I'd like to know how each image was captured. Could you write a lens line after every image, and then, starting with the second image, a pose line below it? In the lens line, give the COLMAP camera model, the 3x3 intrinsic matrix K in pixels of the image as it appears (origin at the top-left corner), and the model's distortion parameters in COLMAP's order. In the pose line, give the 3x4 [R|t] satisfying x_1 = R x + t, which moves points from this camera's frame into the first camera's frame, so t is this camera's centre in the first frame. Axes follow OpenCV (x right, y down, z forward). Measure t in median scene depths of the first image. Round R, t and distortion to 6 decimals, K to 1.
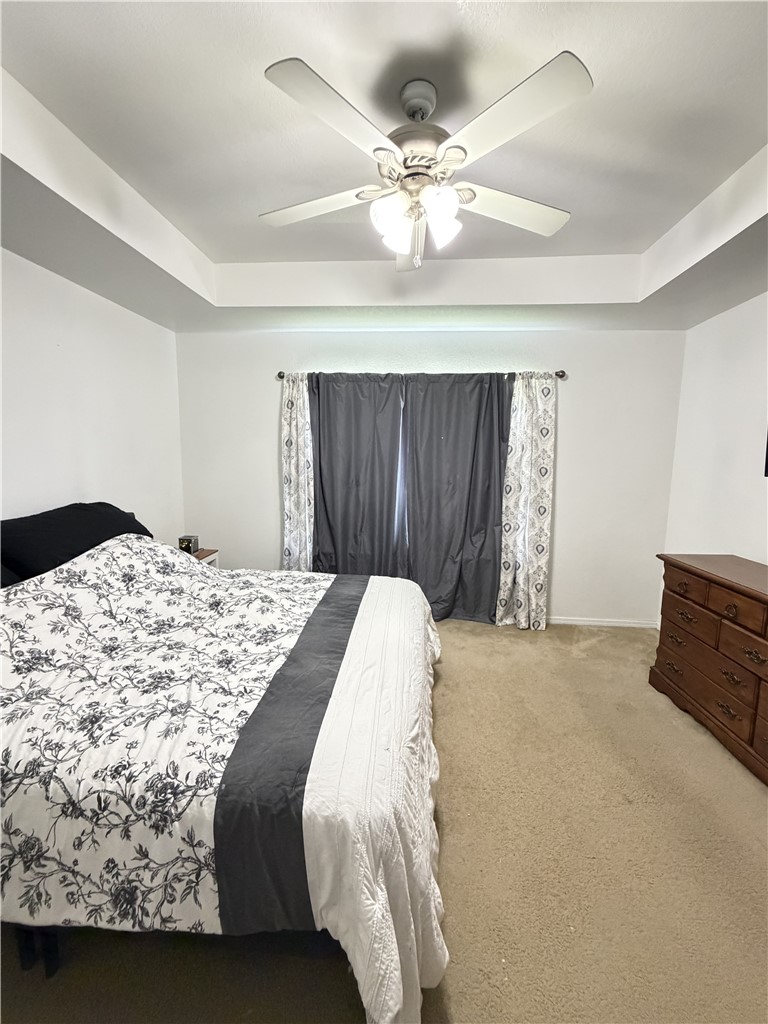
lens RADIAL K [[426.7, 0, 384.0], [0, 426.7, 512.0], [0, 0, 1]] dist [-0.000013, 0.000048]
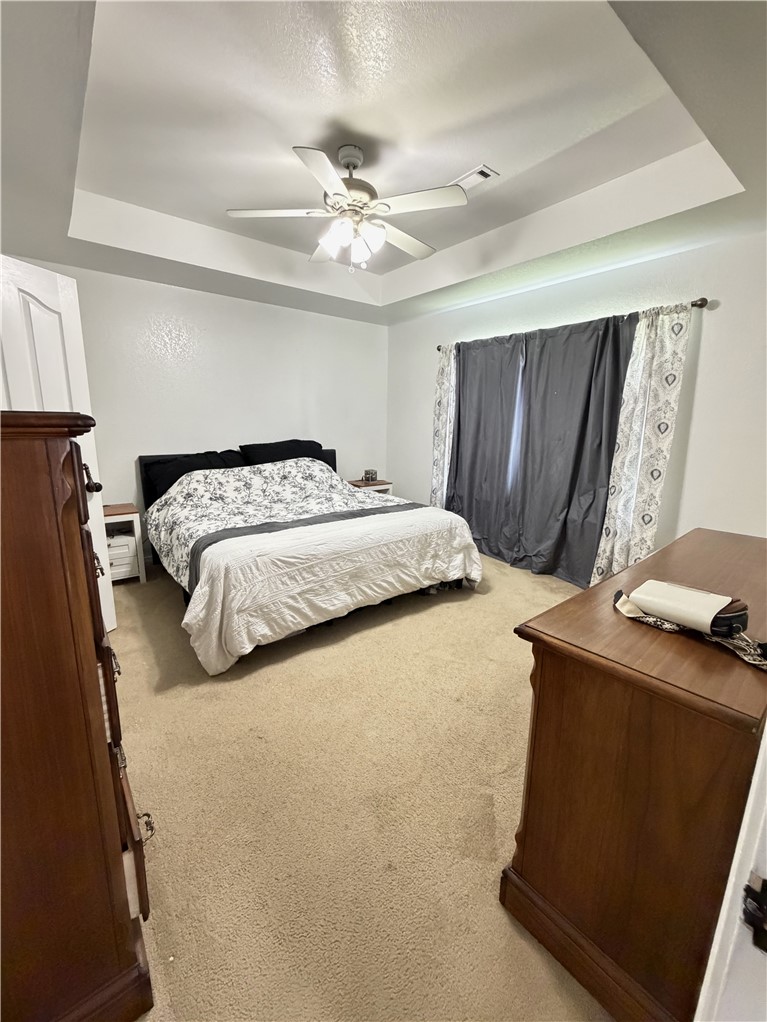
lens RADIAL K [[425.9, 0, 383.5], [0, 425.9, 511.0], [0, 0, 1]] dist [-0.000013, 0.000048]
pose [[0.671600, 0.149926, -0.725586, 0.634296], [-0.099994, 0.988694, 0.111737, 0.028229], [0.734135, -0.002488, 0.678999, 0.029719]]
